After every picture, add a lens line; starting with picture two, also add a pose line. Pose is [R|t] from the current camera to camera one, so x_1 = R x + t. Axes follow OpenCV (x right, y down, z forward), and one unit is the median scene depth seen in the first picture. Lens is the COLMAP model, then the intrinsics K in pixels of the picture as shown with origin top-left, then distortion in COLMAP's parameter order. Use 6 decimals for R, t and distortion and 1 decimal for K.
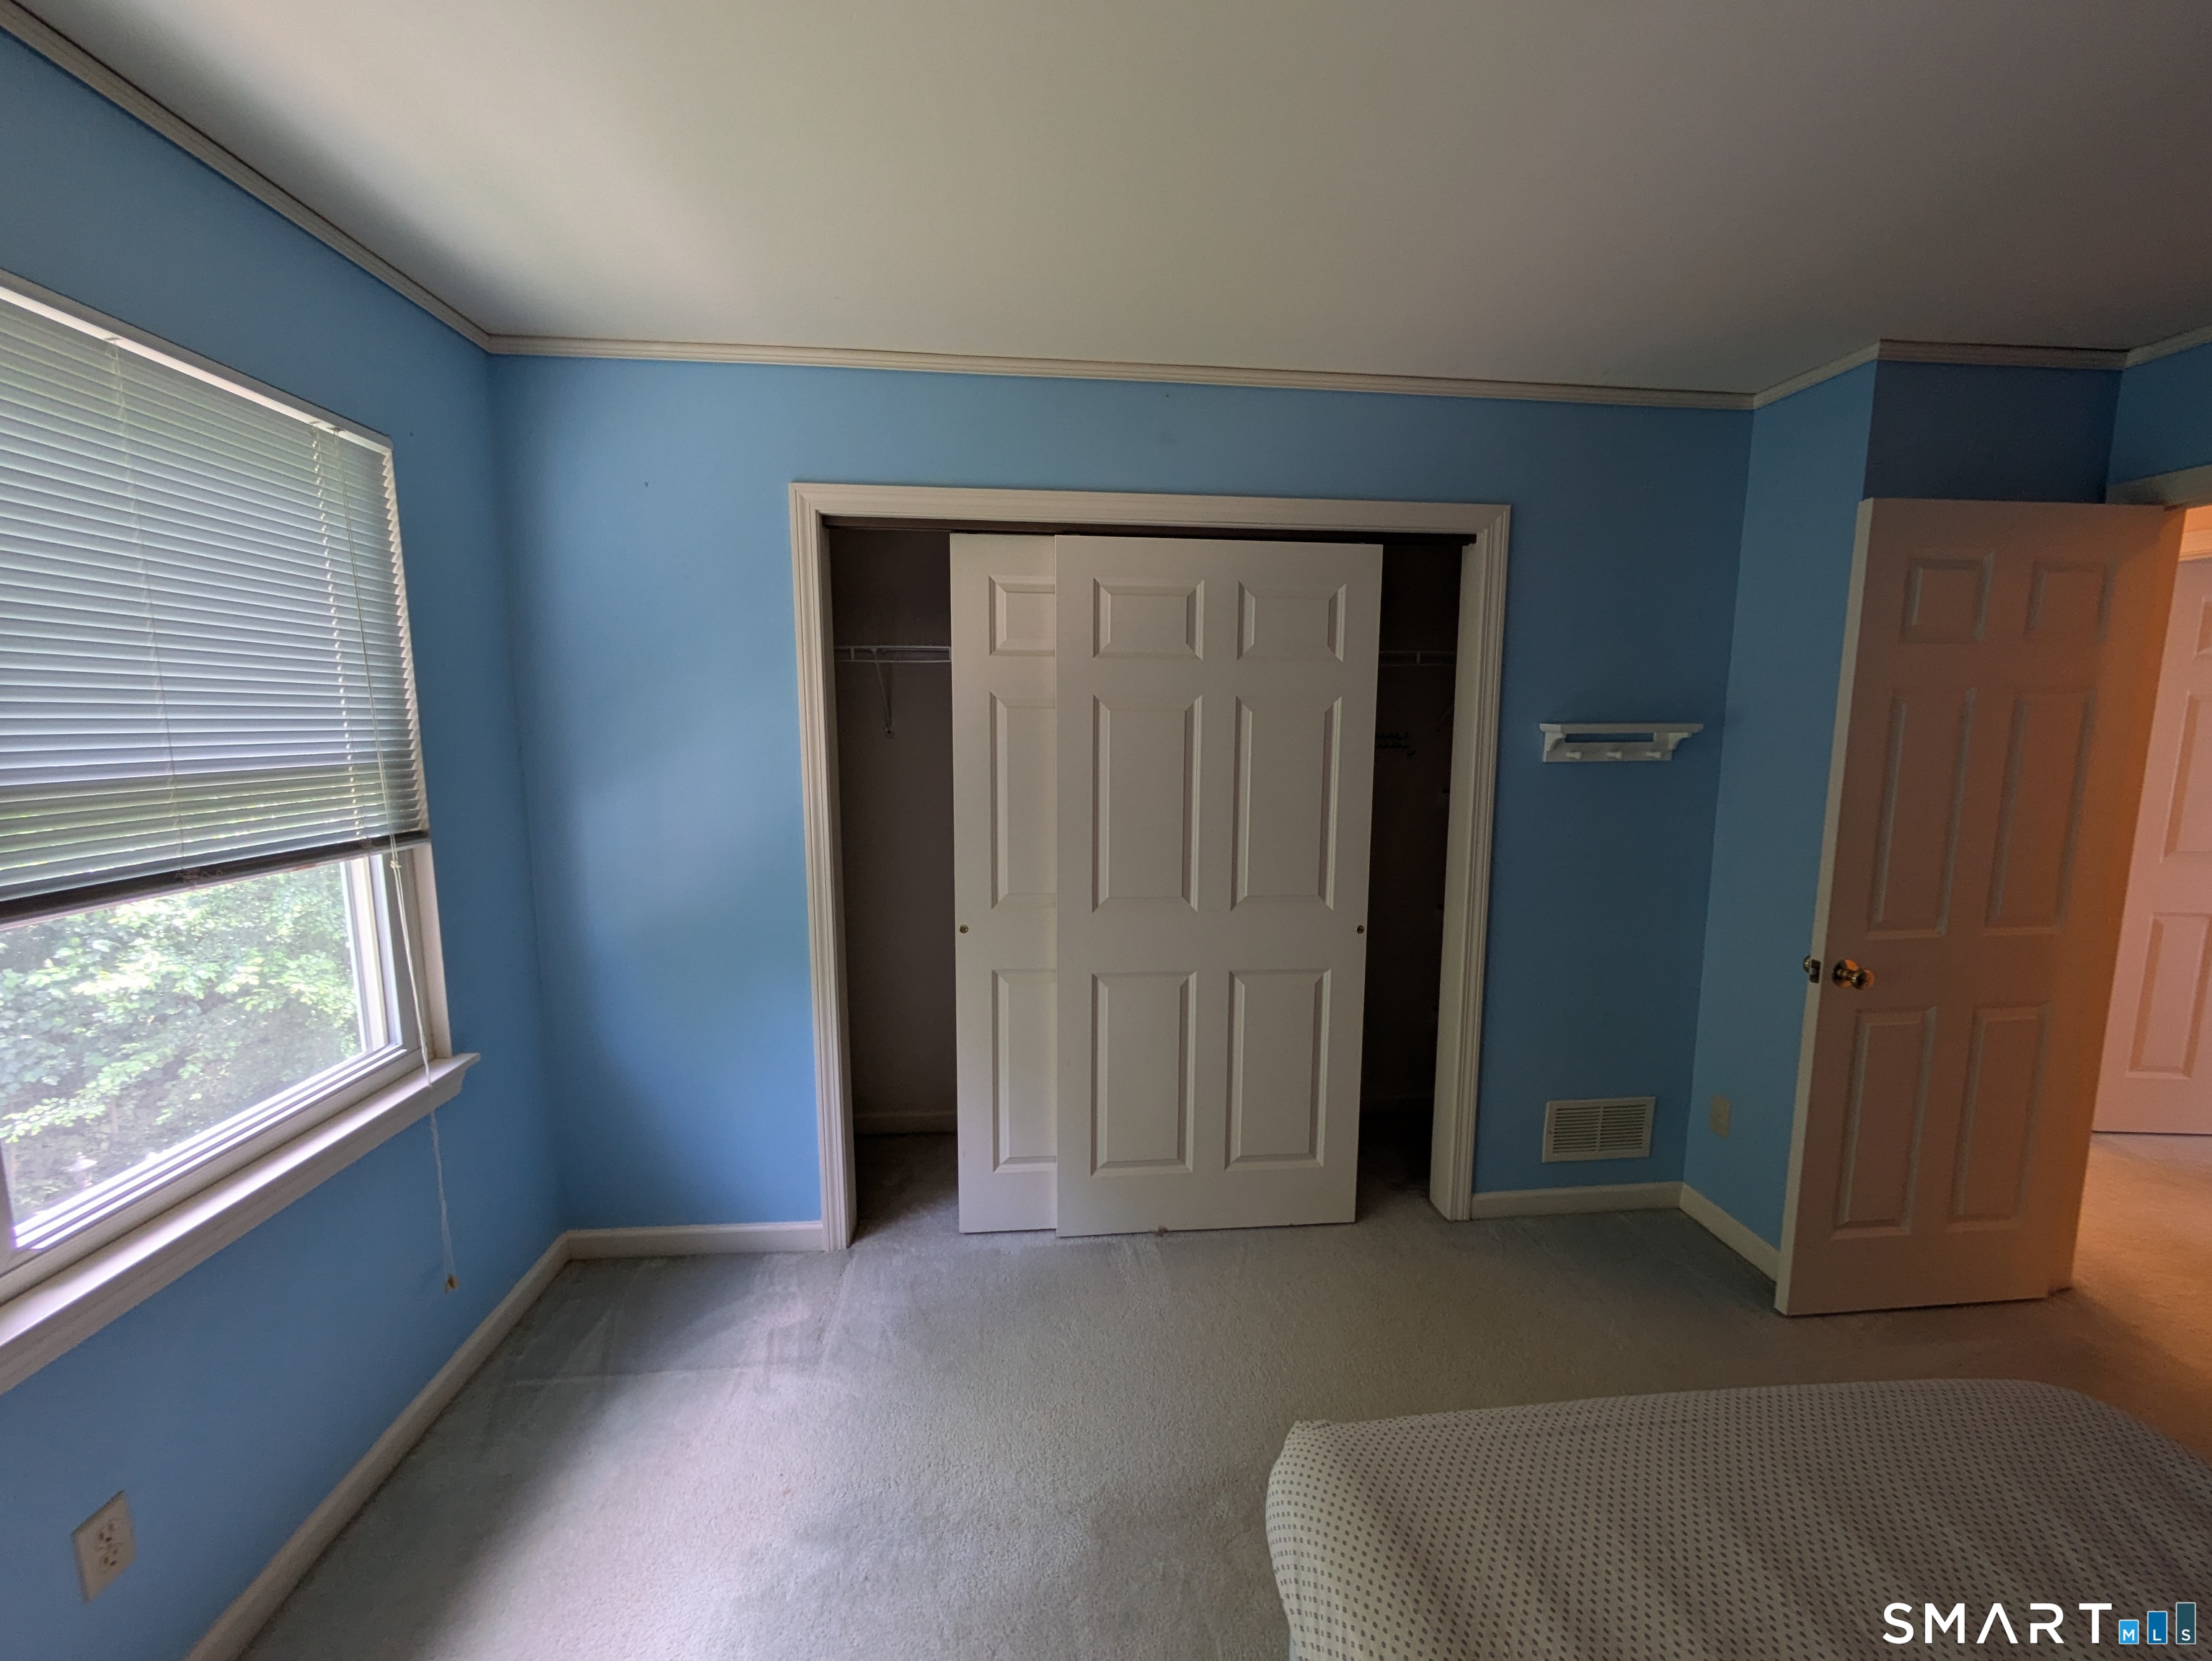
lens RADIAL K [[888.4, 0, 1111.0], [0, 888.4, 835.6], [0, 0, 1]] dist [0.002010, 0.000389]
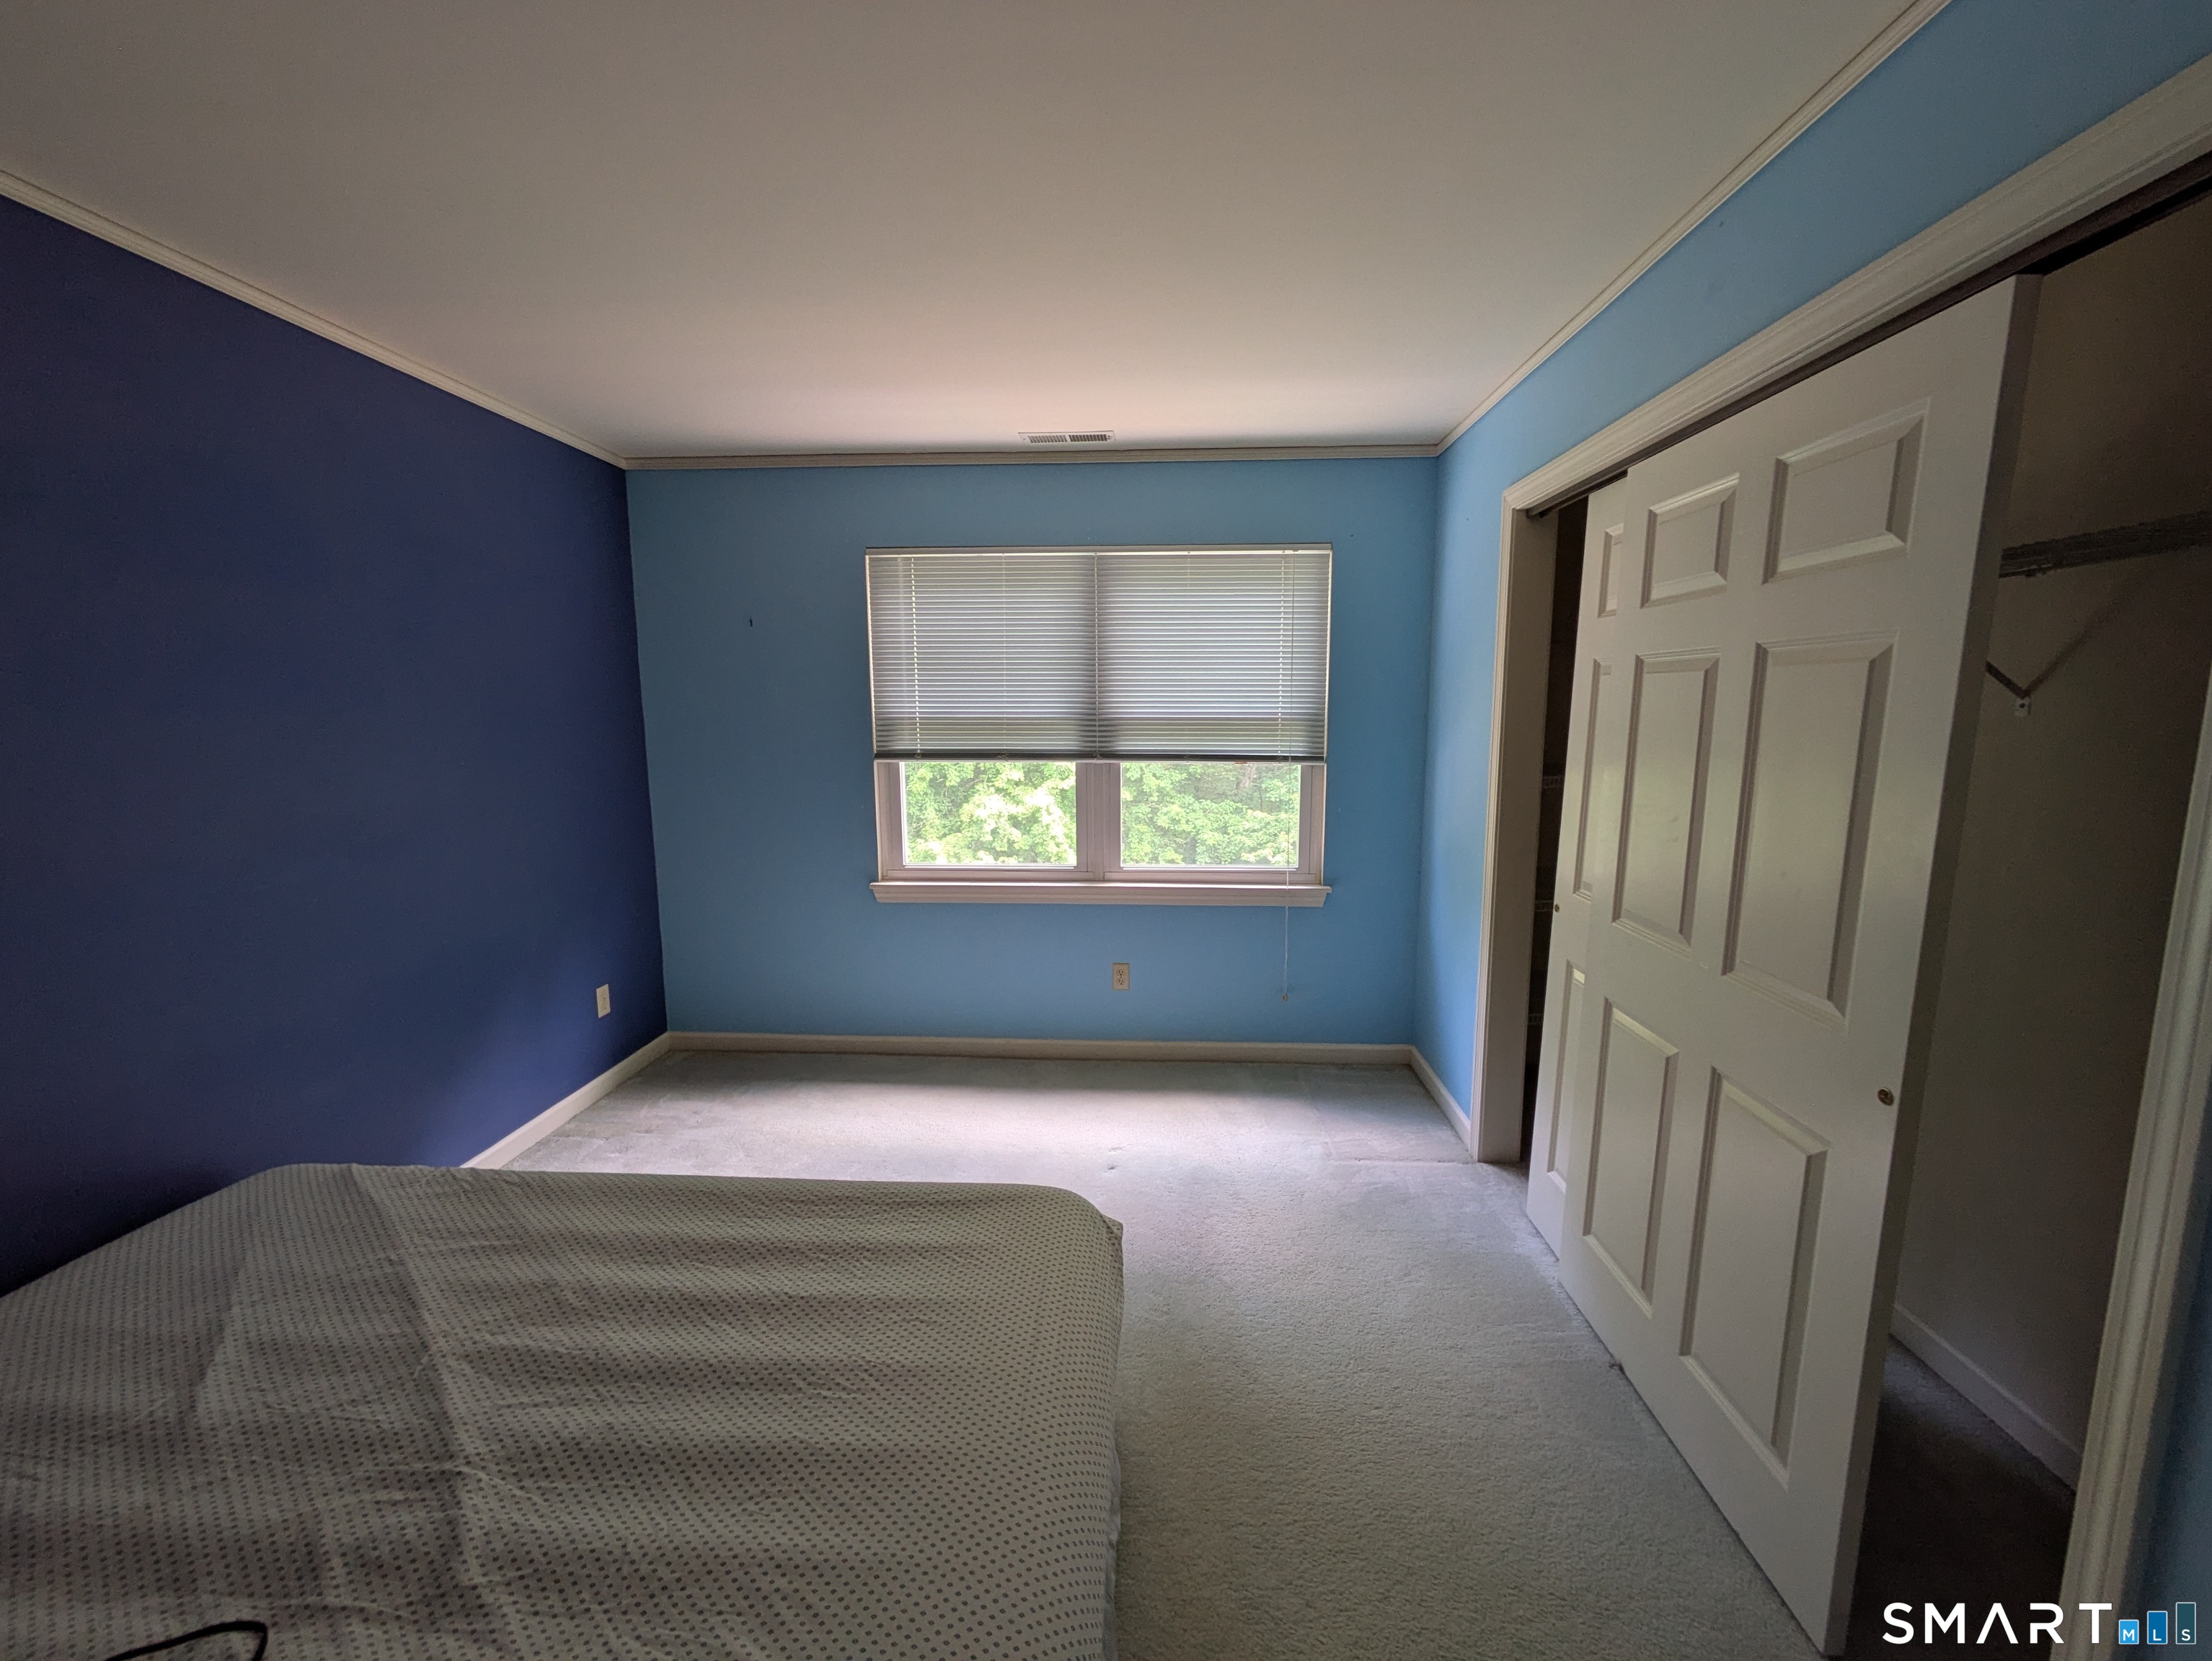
lens RADIAL K [[888.4, 0, 1108.3], [0, 888.4, 832.6], [0, 0, 1]] dist [0.002010, 0.000389]
pose [[-0.156100, 0.135111, -0.978457, 1.091027], [-0.129501, 0.979250, 0.155881, -0.080129], [0.979215, 0.151044, -0.135363, 0.831780]]
